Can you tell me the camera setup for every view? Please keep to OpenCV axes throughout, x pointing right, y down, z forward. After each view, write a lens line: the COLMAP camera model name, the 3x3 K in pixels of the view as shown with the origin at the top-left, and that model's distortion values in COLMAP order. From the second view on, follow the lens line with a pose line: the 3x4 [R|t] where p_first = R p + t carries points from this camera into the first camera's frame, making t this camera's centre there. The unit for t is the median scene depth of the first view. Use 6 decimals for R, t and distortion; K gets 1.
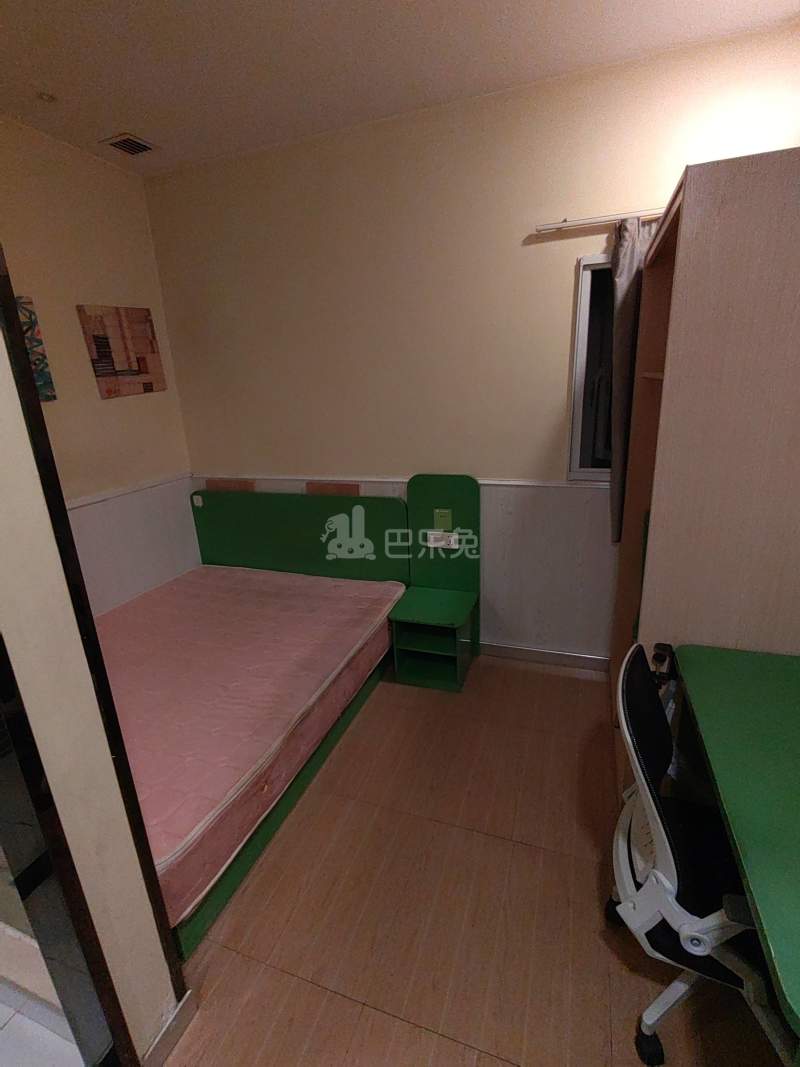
lens RADIAL K [[501.3, 0, 403.6], [0, 501.3, 531.7], [0, 0, 1]] dist [-0.011869, 0.001563]
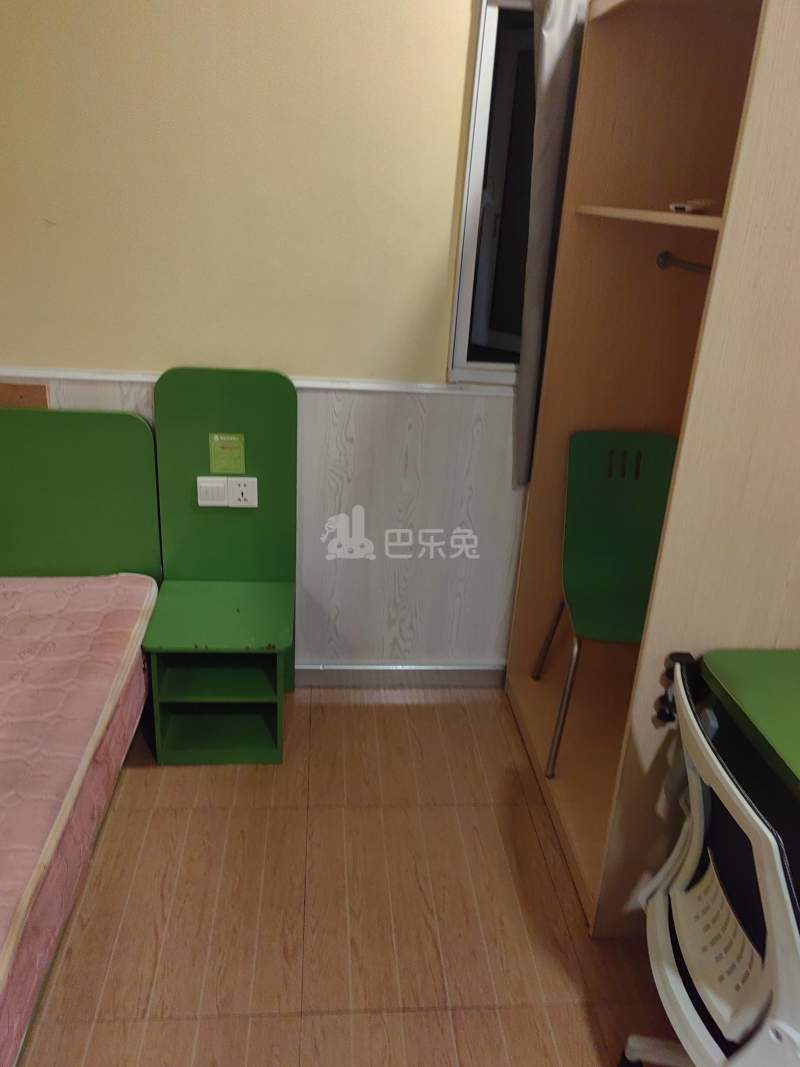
lens RADIAL K [[838.3, 0, 400.0], [0, 838.3, 533.5], [0, 0, 1]] dist [0.020025, 0.005391]
pose [[0.907054, -0.068518, 0.415402, -0.165469], [0.028086, 0.994318, 0.102678, -0.032748], [-0.420077, -0.081468, 0.903824, 0.132995]]
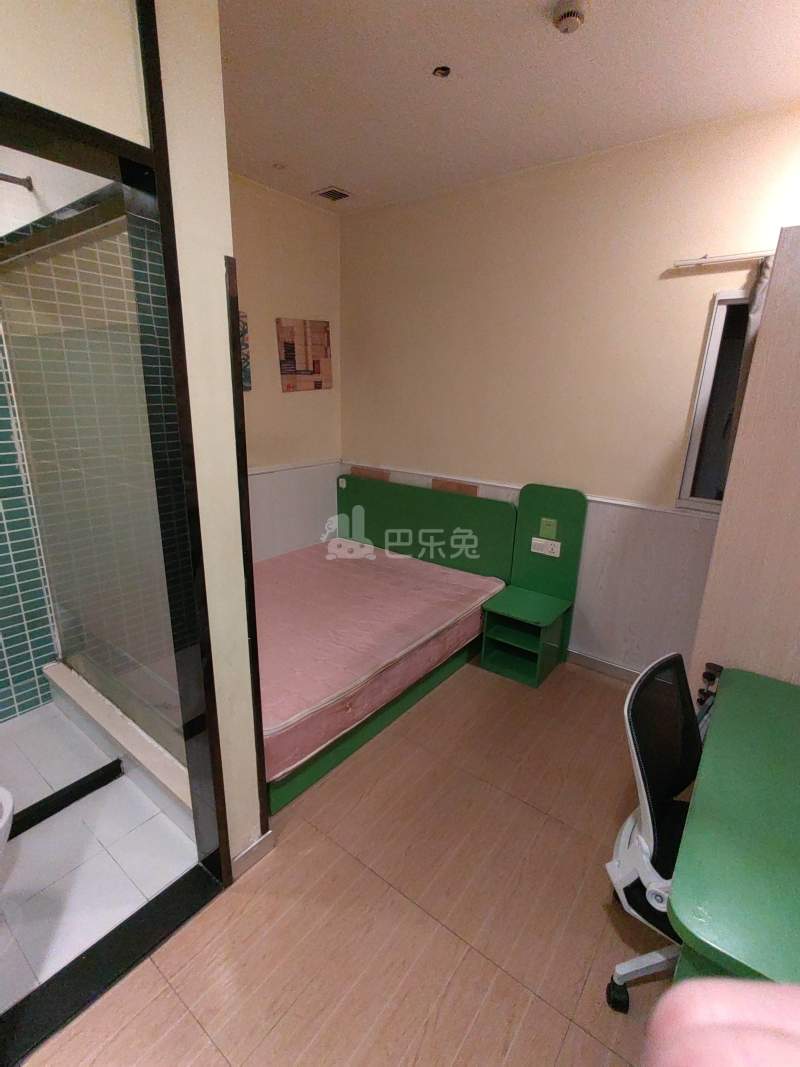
lens RADIAL K [[501.3, 0, 403.6], [0, 501.3, 531.7], [0, 0, 1]] dist [-0.011869, 0.001563]
pose [[0.950838, 0.151679, -0.270001, 0.092685], [-0.154785, 0.987899, 0.009883, 0.026233], [0.268233, 0.032395, 0.962809, -0.143140]]
